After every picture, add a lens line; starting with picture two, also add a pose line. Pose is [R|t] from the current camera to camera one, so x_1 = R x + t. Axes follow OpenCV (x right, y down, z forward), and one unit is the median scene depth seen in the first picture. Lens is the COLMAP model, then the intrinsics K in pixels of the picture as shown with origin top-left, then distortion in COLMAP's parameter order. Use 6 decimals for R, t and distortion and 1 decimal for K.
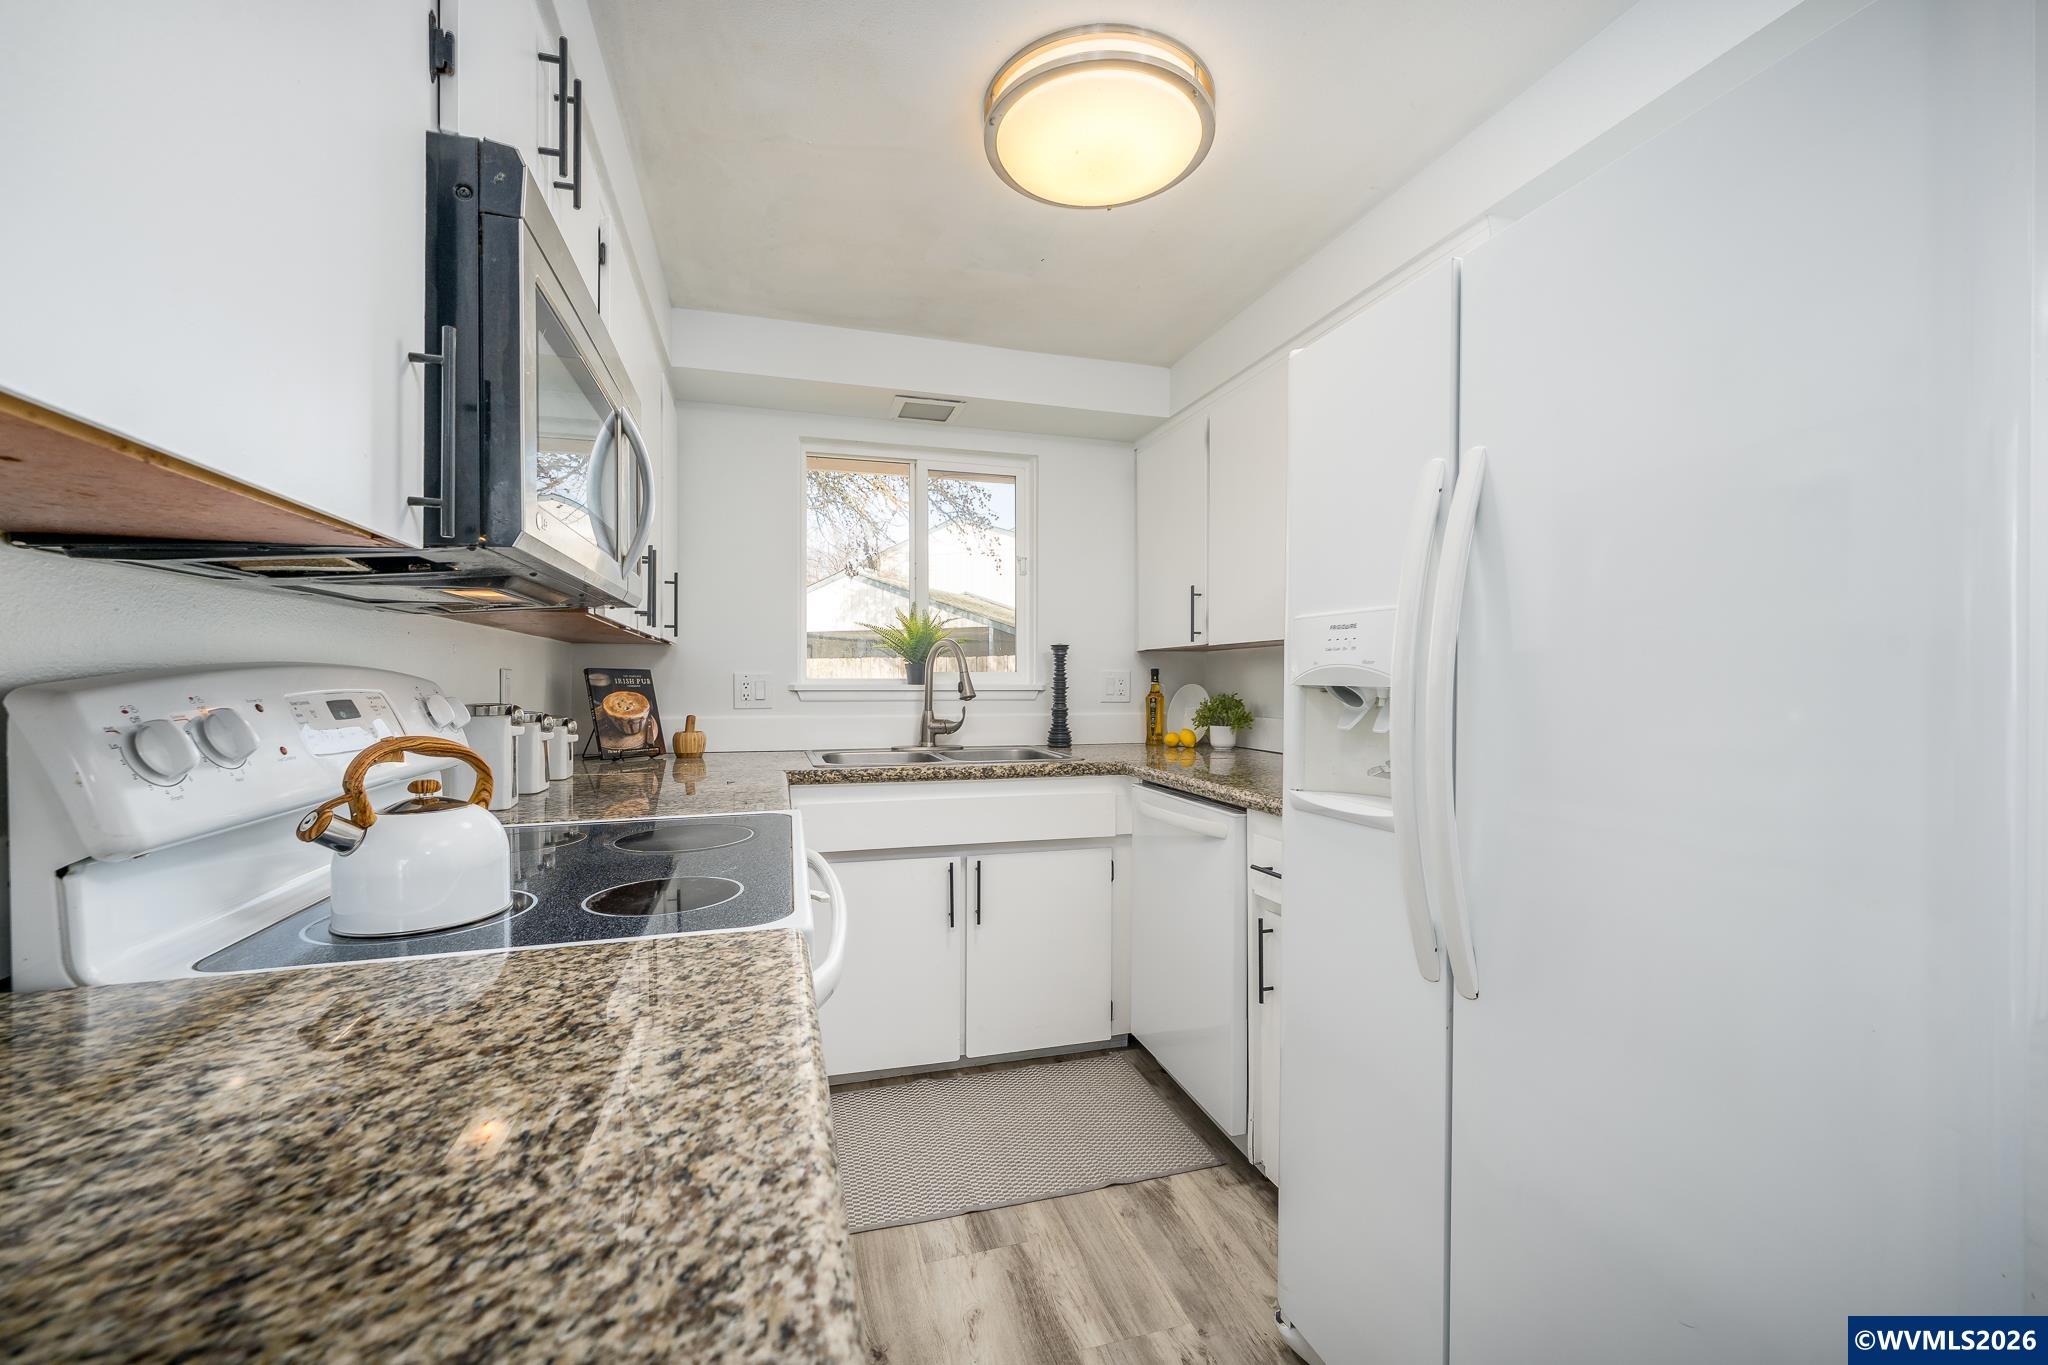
lens RADIAL K [[845.1, 0, 1038.8], [0, 845.1, 680.2], [0, 0, 1]] dist [0.002083, -0.001255]
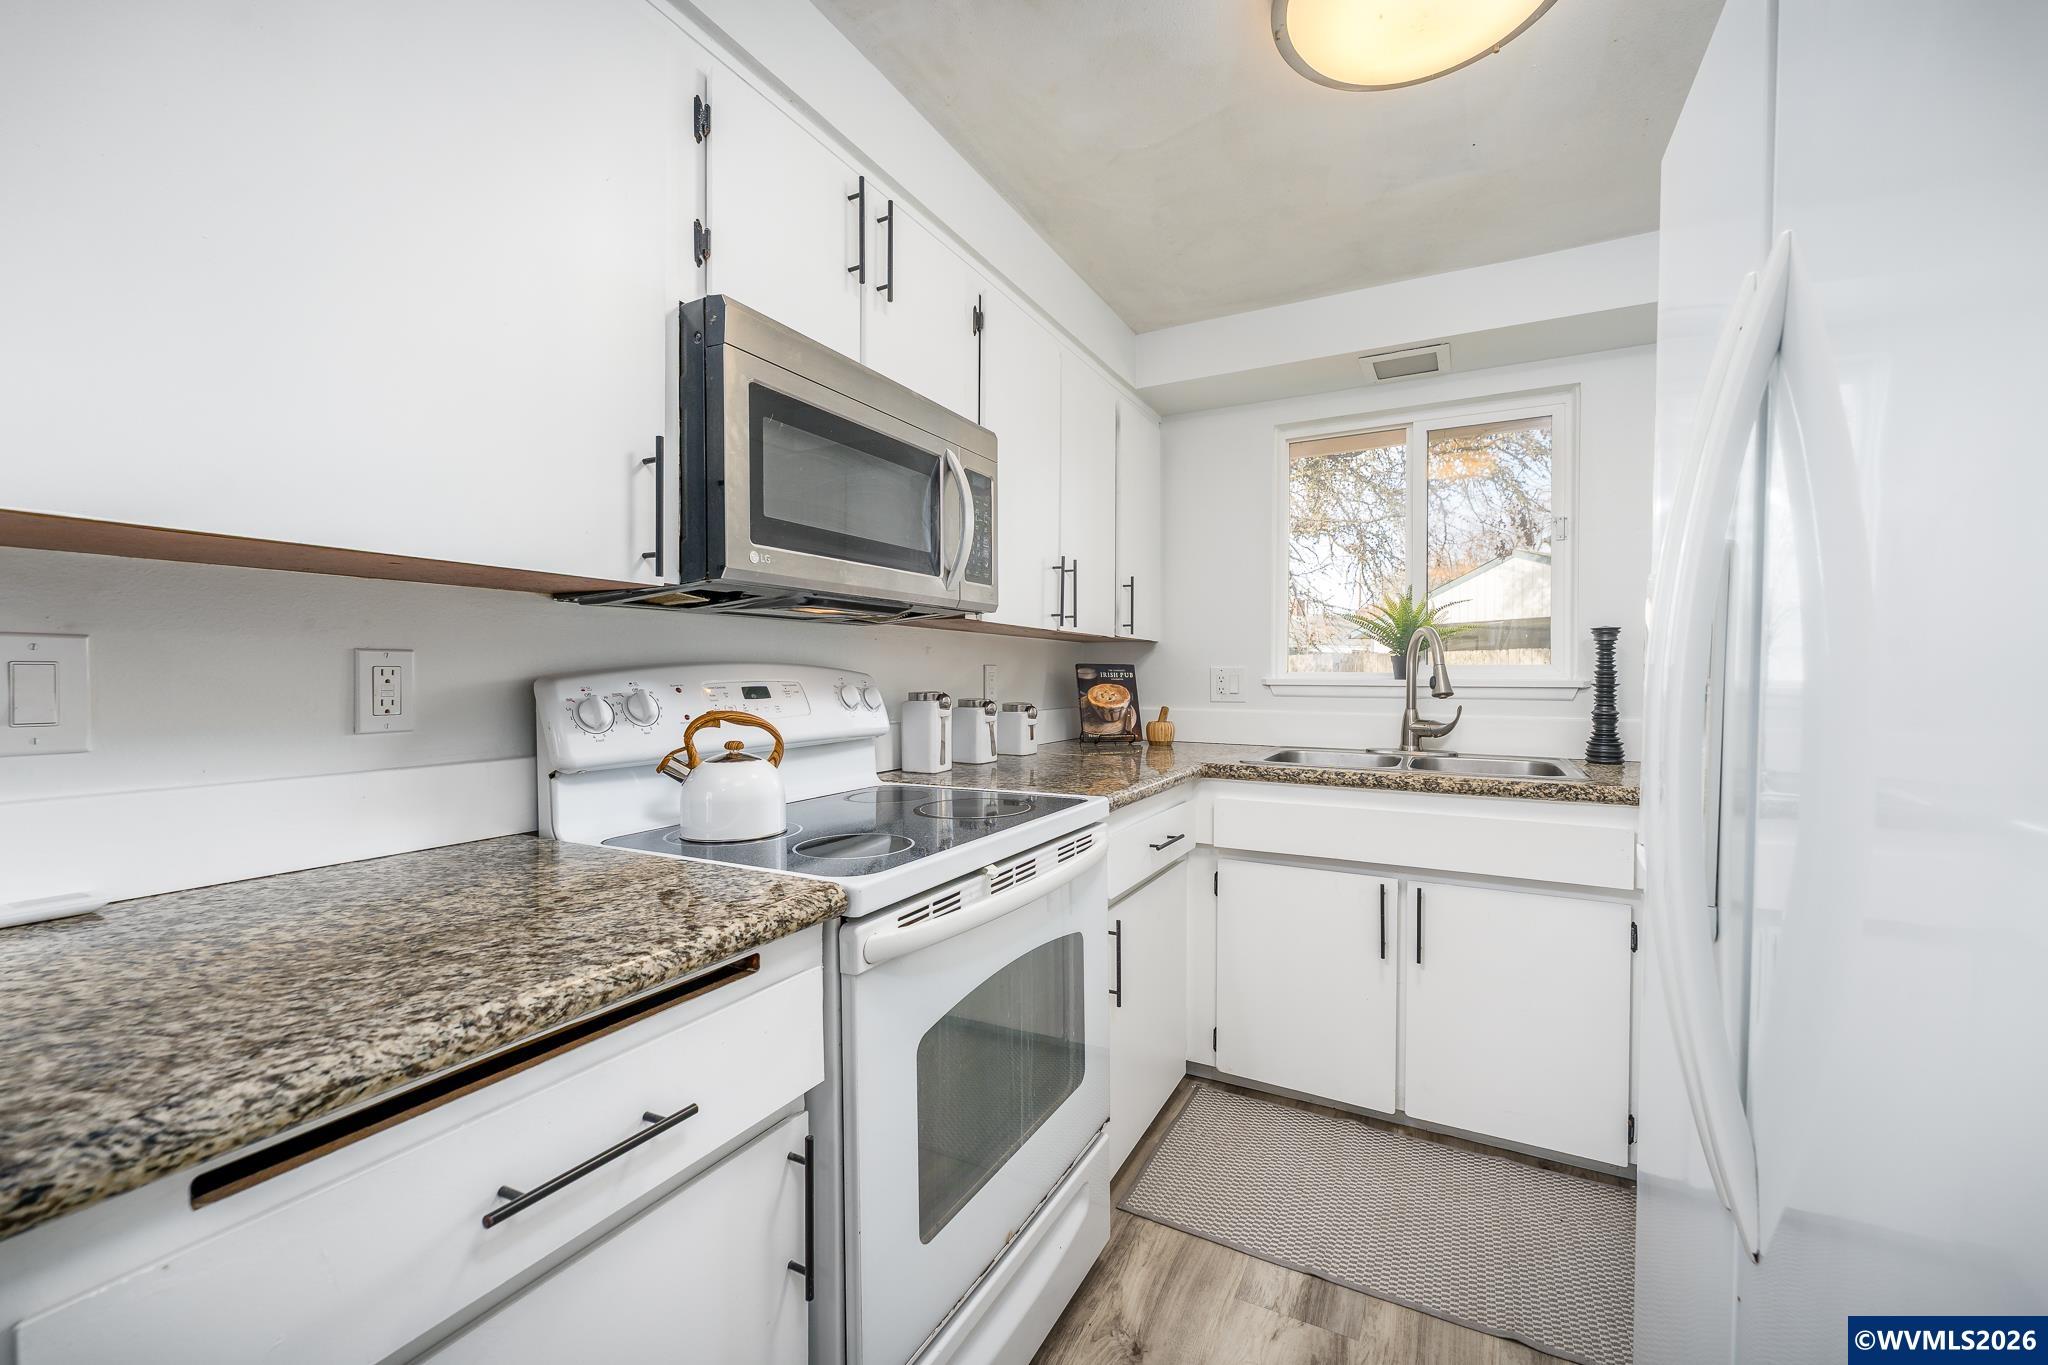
lens RADIAL K [[845.1, 0, 1025.5], [0, 845.1, 680.7], [0, 0, 1]] dist [0.002083, -0.001255]
pose [[0.699315, 0.006364, -0.714785, 0.391160], [-0.001505, 0.999971, 0.007430, 0.001135], [0.714812, -0.004120, 0.699304, 0.195949]]
